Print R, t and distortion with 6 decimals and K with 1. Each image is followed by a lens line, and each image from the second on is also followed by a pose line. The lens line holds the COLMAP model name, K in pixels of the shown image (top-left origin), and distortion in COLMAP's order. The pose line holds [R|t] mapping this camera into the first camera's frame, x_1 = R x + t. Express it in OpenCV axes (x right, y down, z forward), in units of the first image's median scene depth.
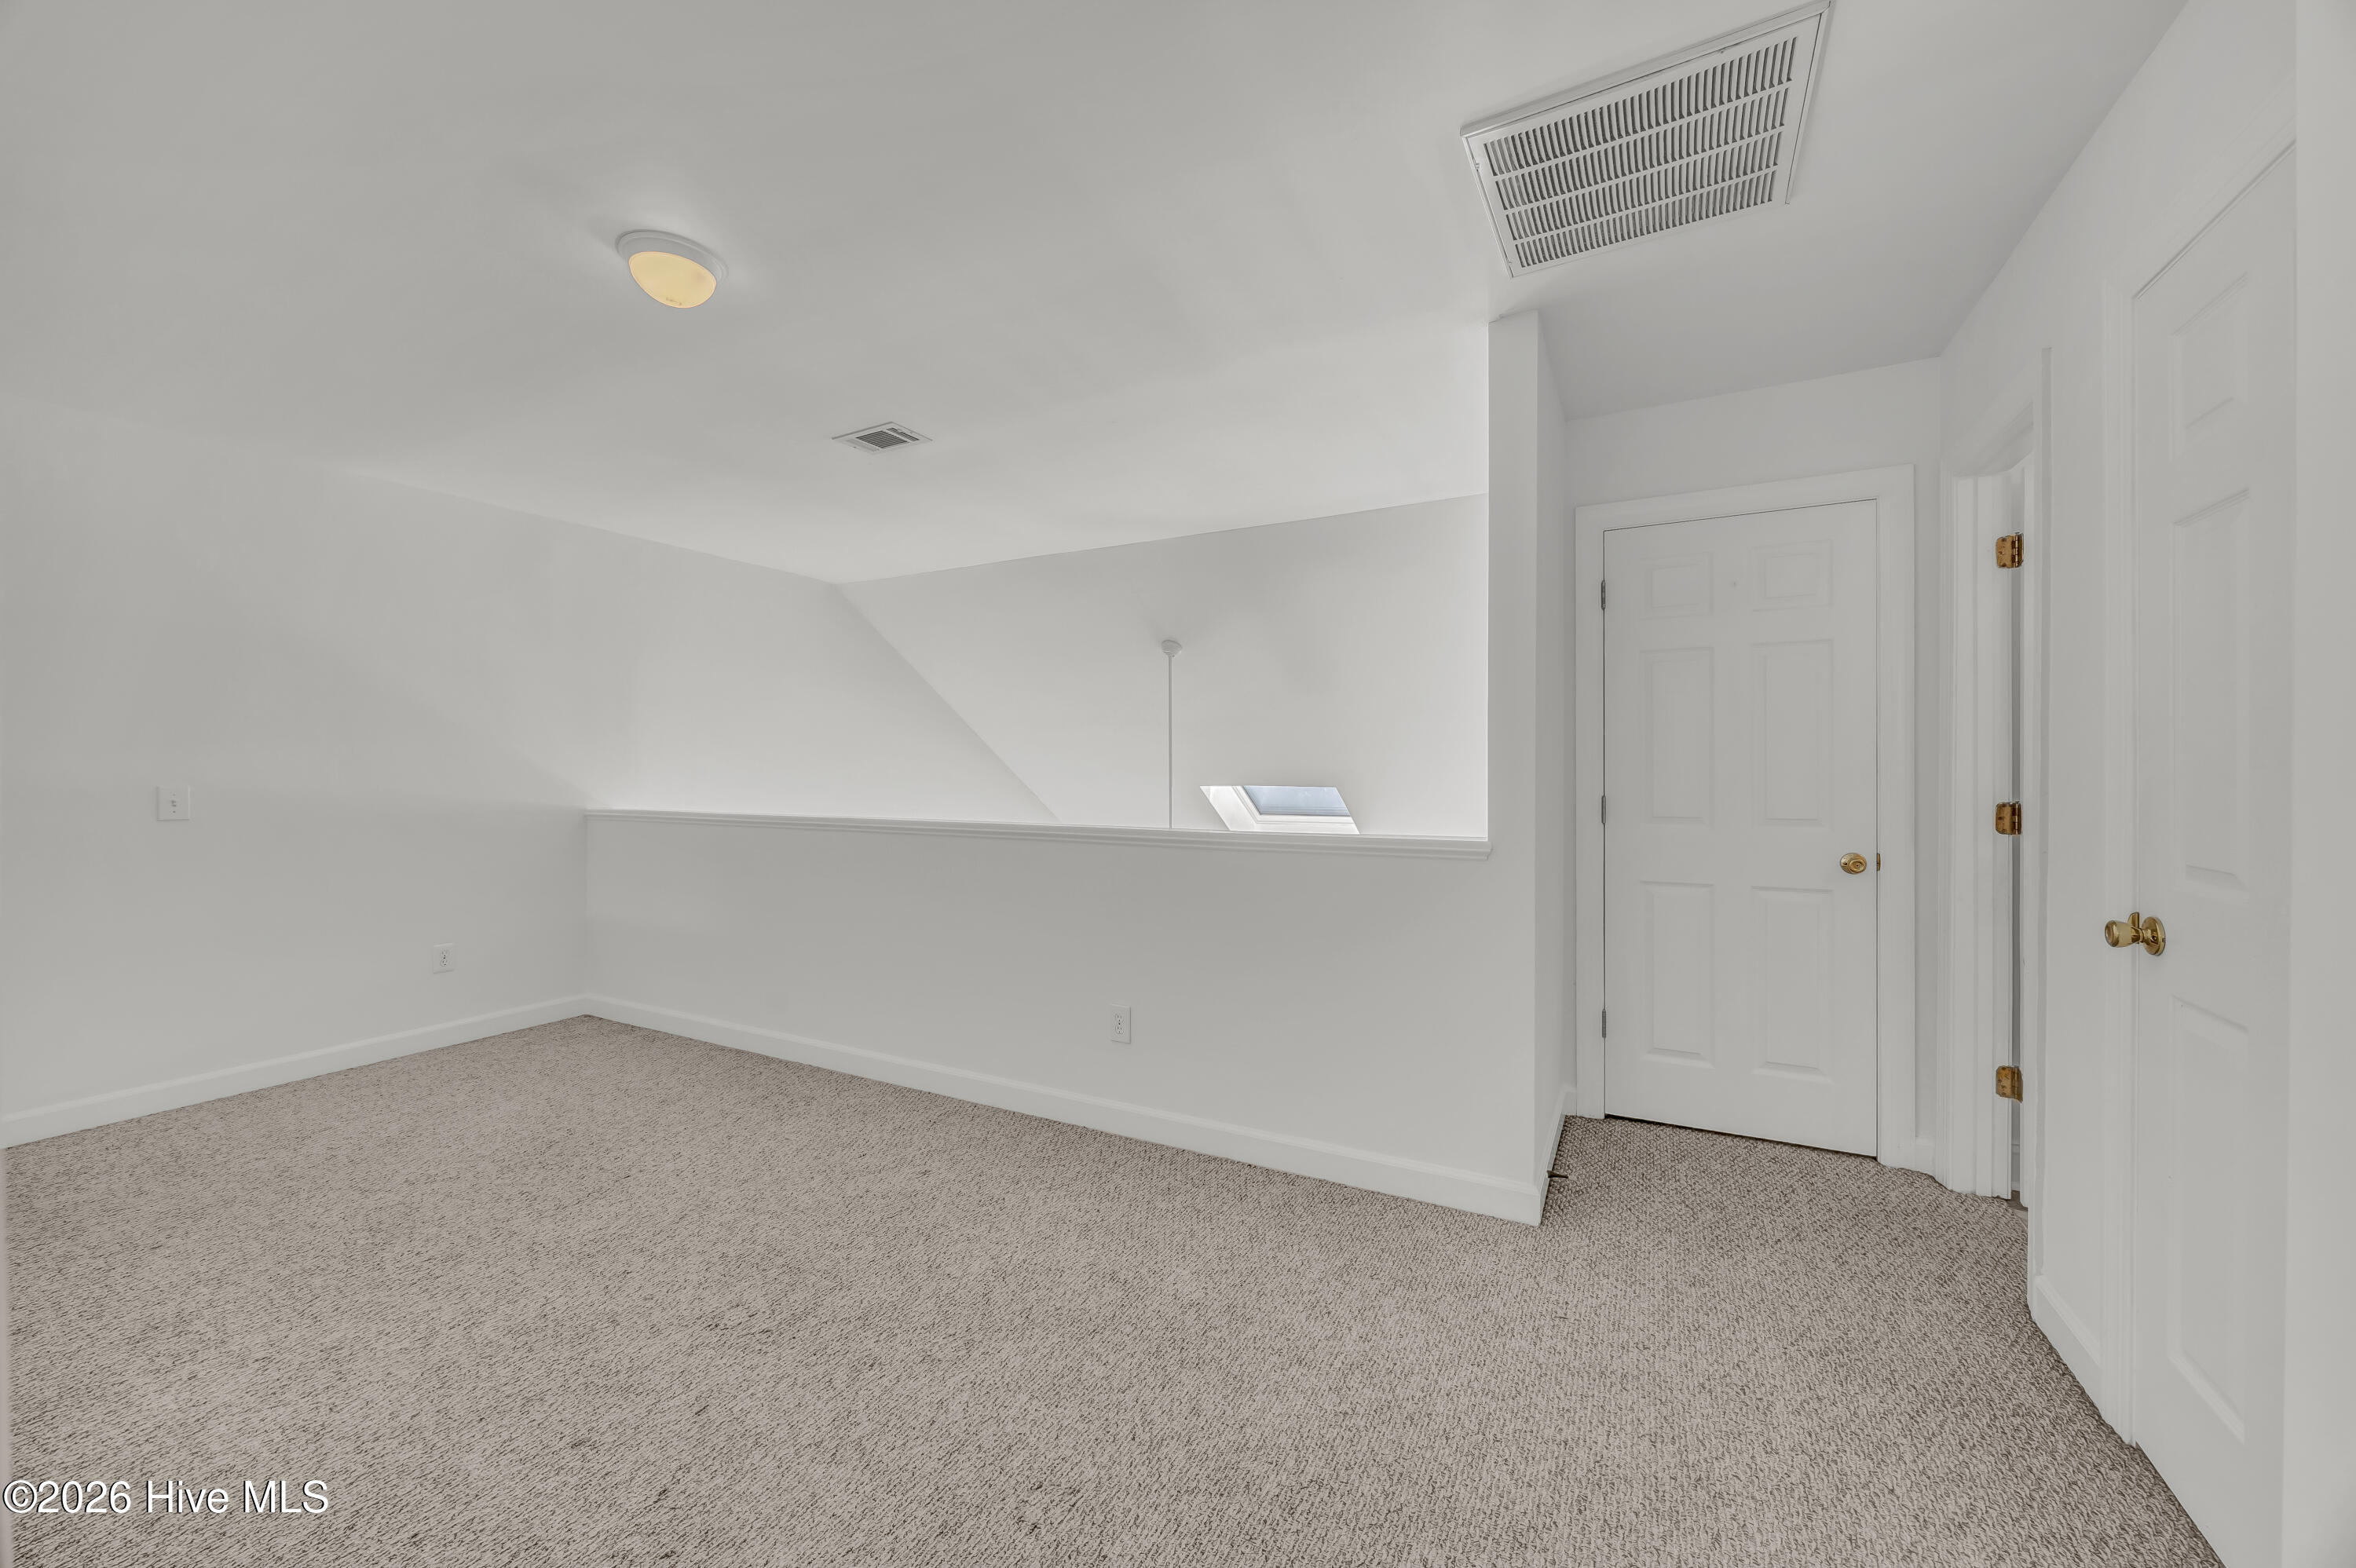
lens RADIAL K [[911.8, 0, 1186.7], [0, 911.8, 777.4], [0, 0, 1]] dist [-0.003152, -0.000167]
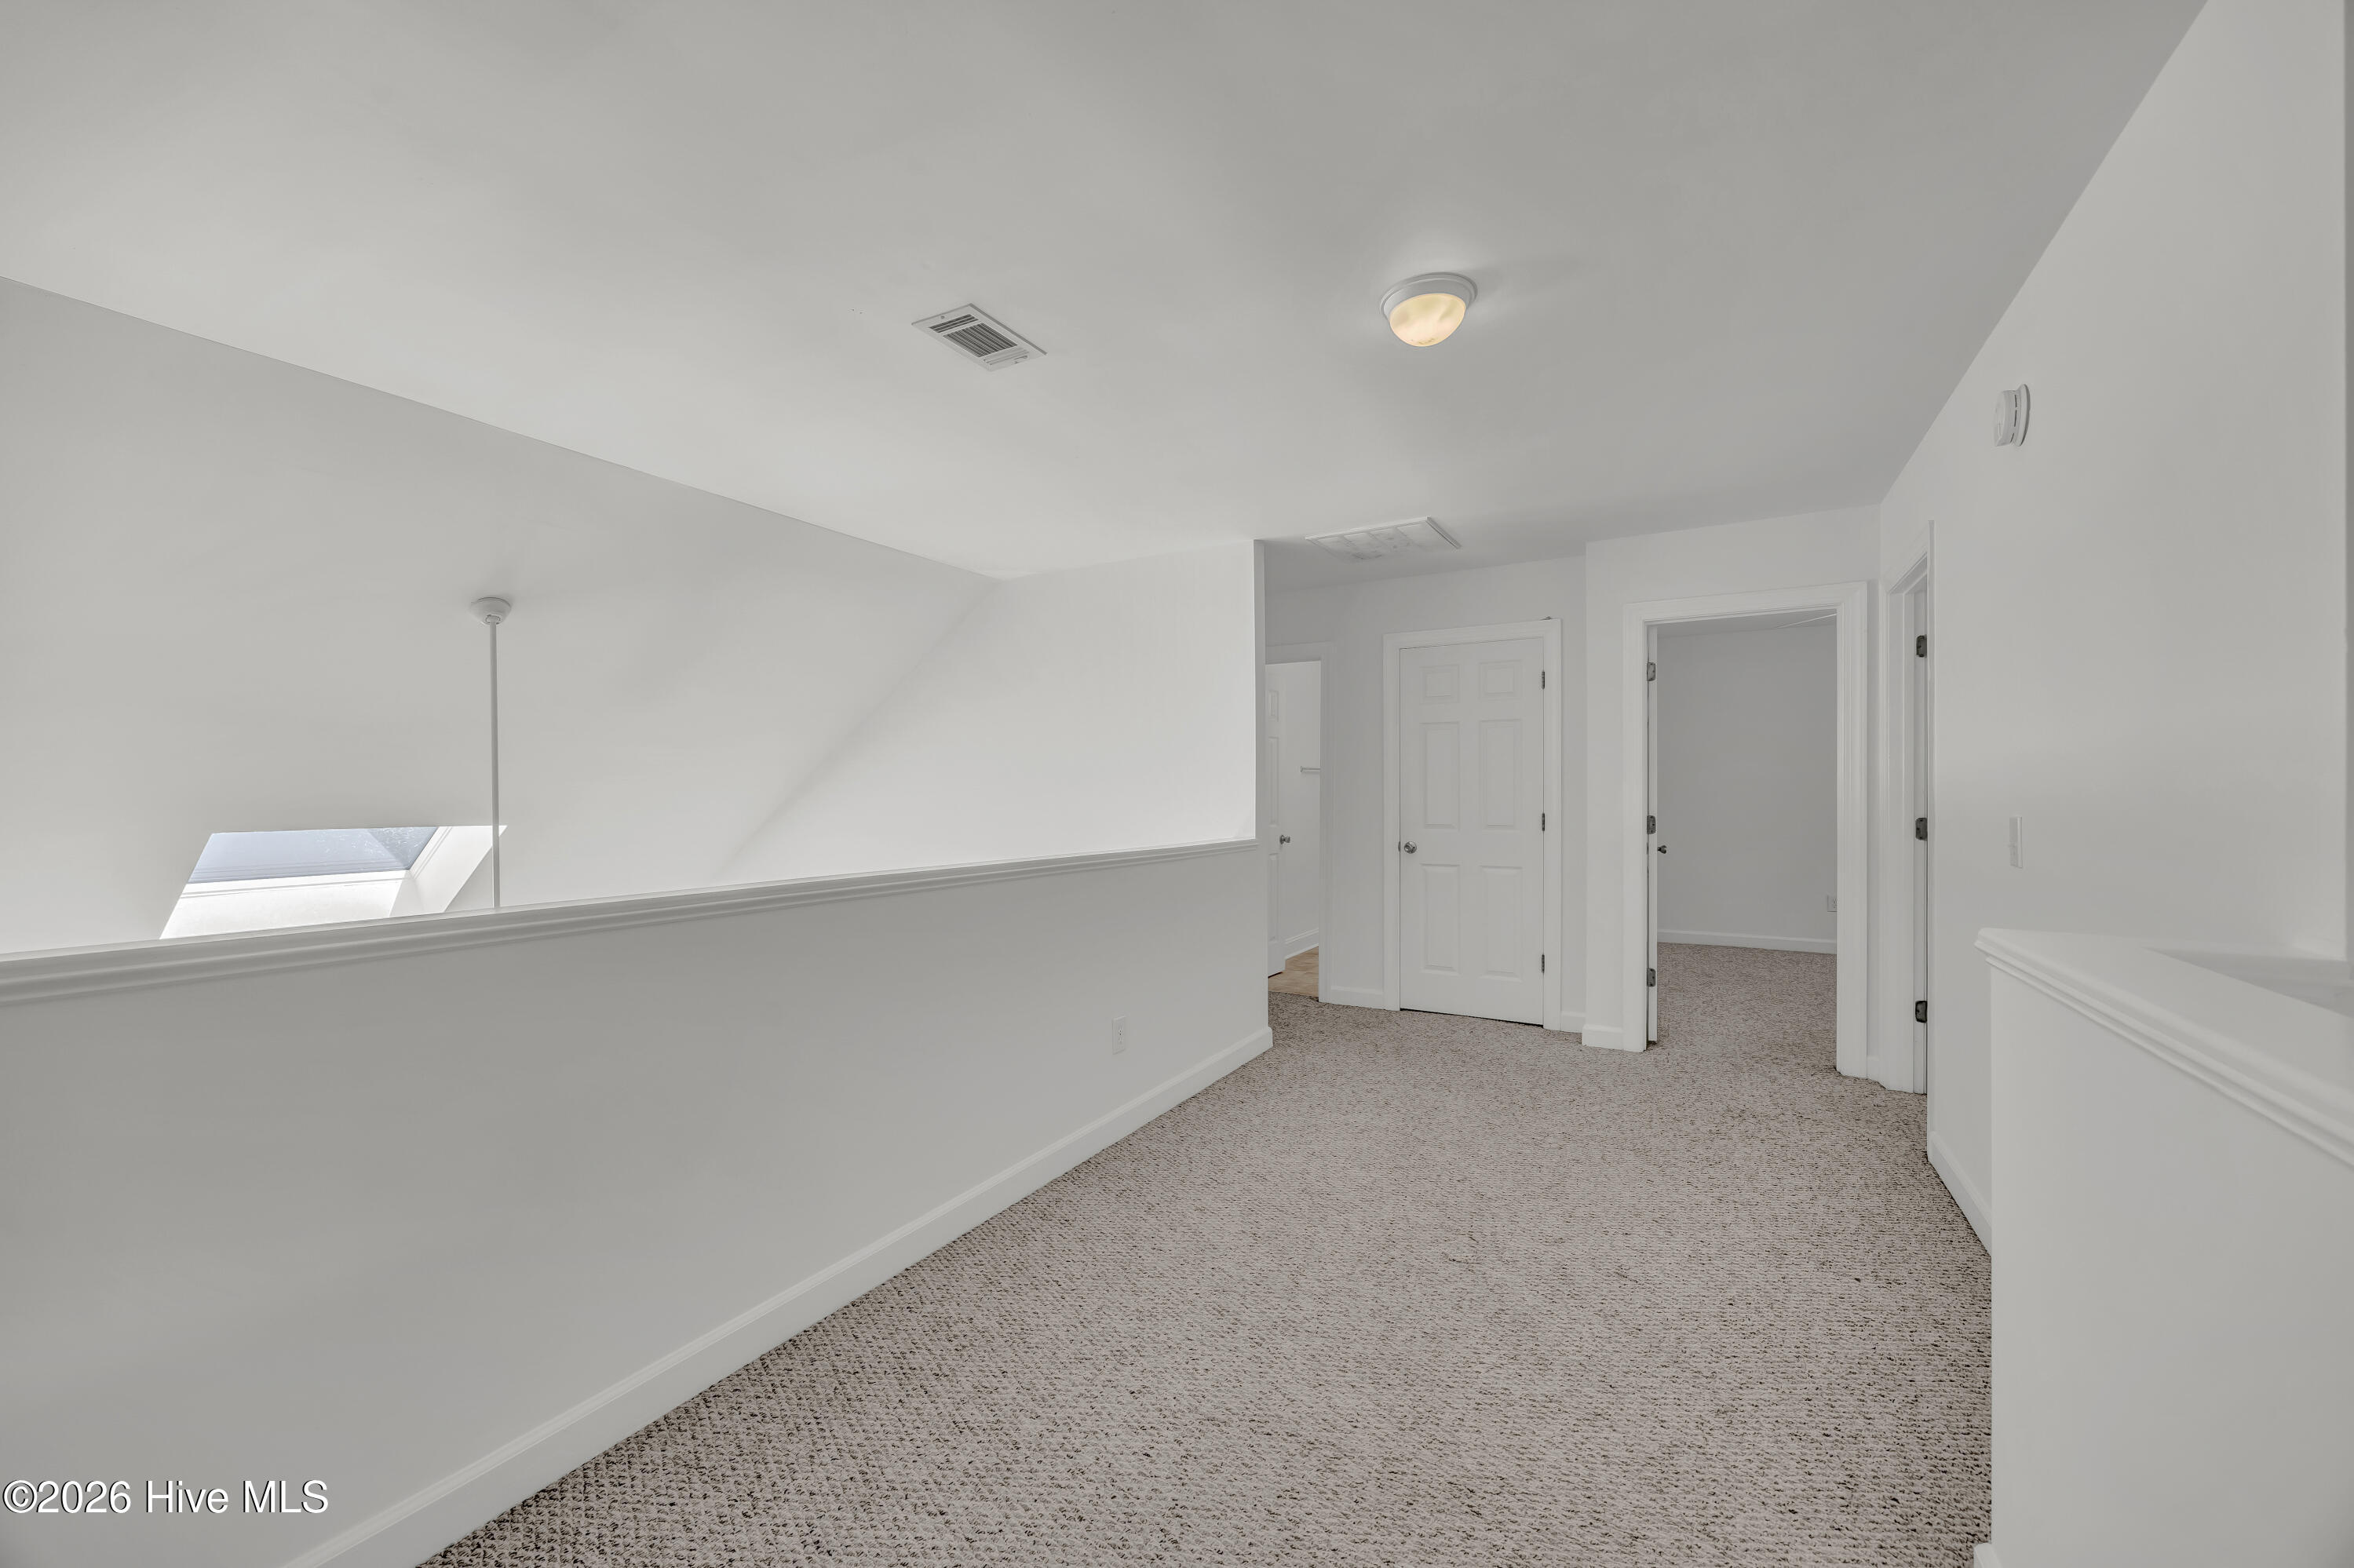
lens RADIAL K [[912.8, 0, 1182.8], [0, 912.8, 789.8], [0, 0, 1]] dist [-0.001248, -0.000096]
pose [[0.016032, 0.003453, 0.999866, -1.309663], [0.008802, 0.999955, -0.003595, -0.015258], [-0.999833, 0.008858, 0.016001, 1.030615]]
